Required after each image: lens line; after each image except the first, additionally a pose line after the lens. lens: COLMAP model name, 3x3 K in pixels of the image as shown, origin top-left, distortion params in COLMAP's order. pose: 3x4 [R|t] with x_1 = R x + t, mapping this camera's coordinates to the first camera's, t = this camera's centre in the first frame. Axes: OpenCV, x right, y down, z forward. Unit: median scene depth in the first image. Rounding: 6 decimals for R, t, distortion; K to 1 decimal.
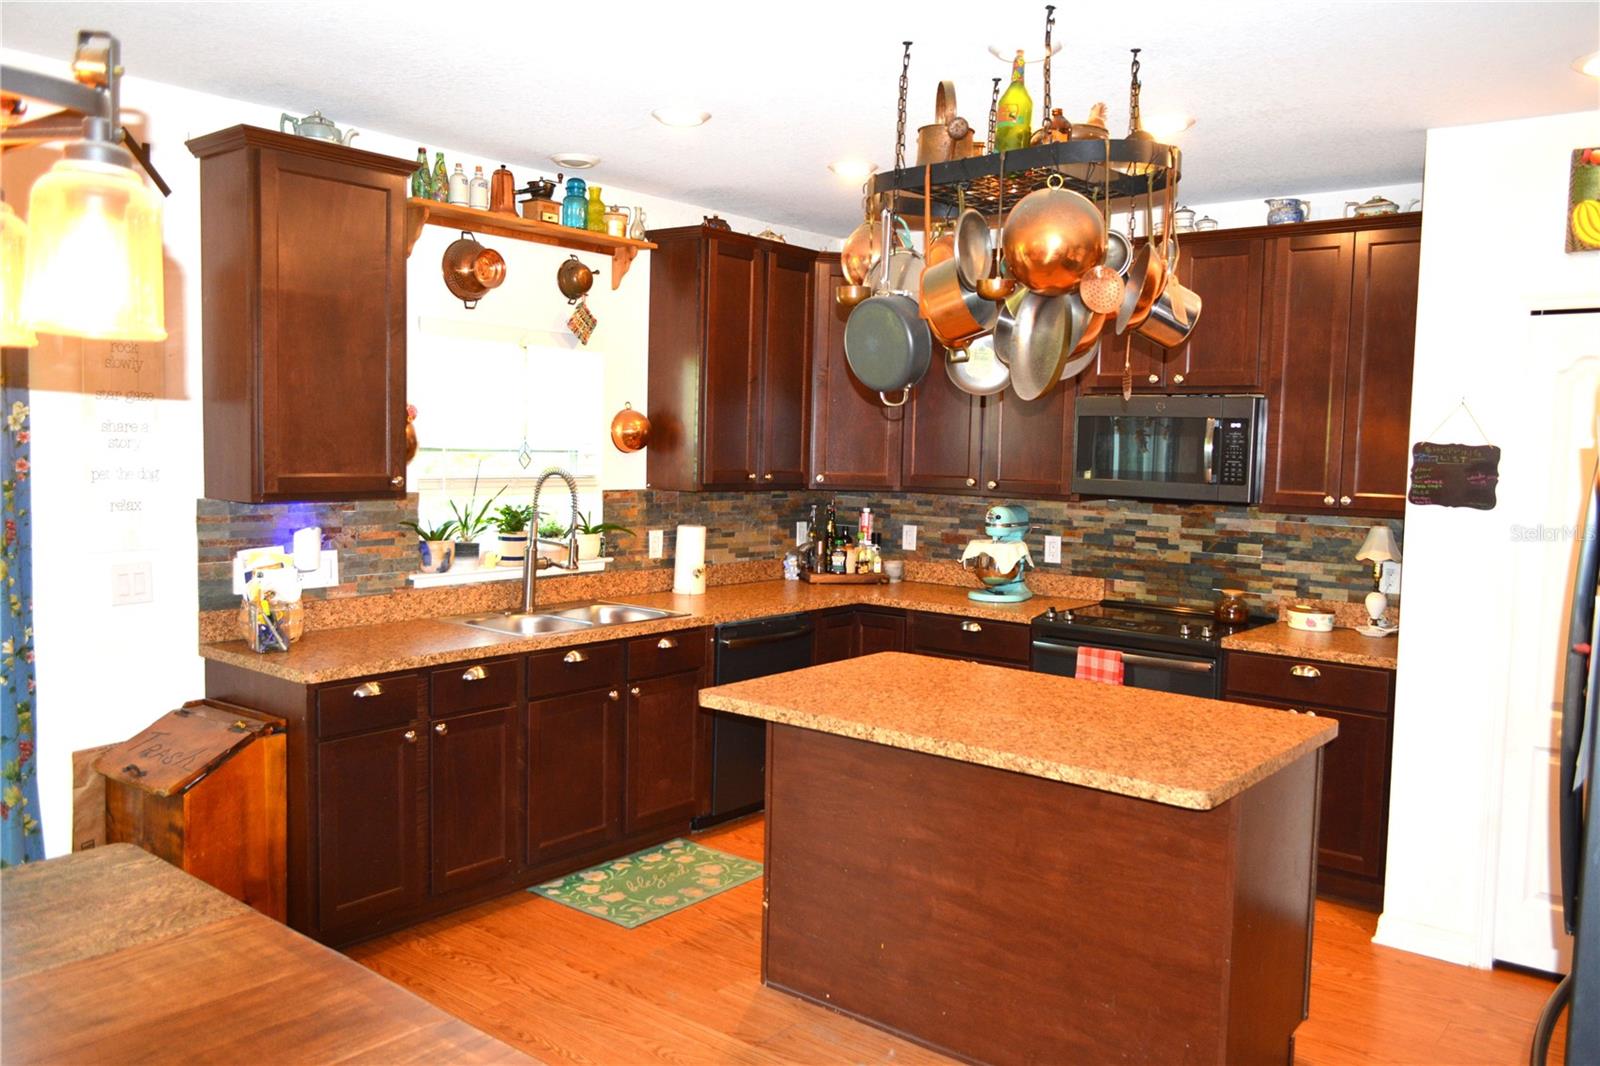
lens RADIAL K [[1254.4, 0, 803.4], [0, 1254.4, 533.3], [0, 0, 1]] dist [-0.004244, 0.000367]
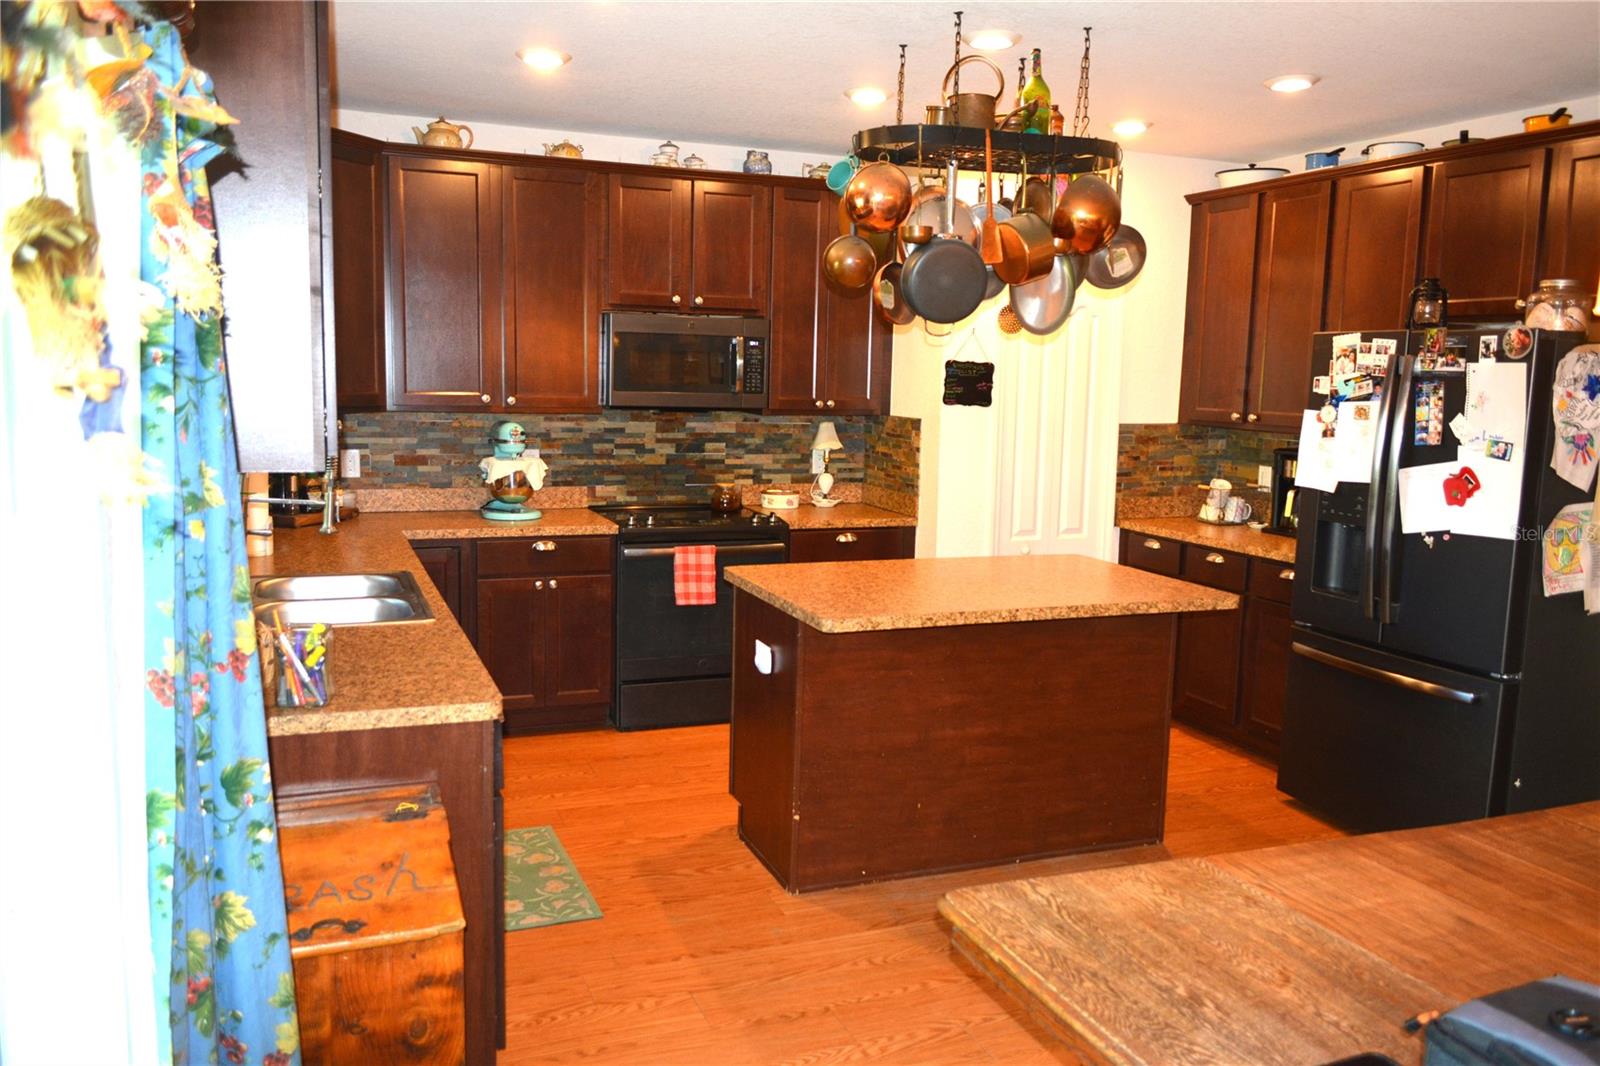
lens RADIAL K [[1254.4, 0, 802.9], [0, 1254.4, 533.7], [0, 0, 1]] dist [-0.004244, 0.000367]
pose [[0.490296, -0.127412, 0.862193, -0.643553], [0.052867, 0.991783, 0.116499, -0.040871], [-0.869951, -0.011537, 0.493003, 0.353215]]
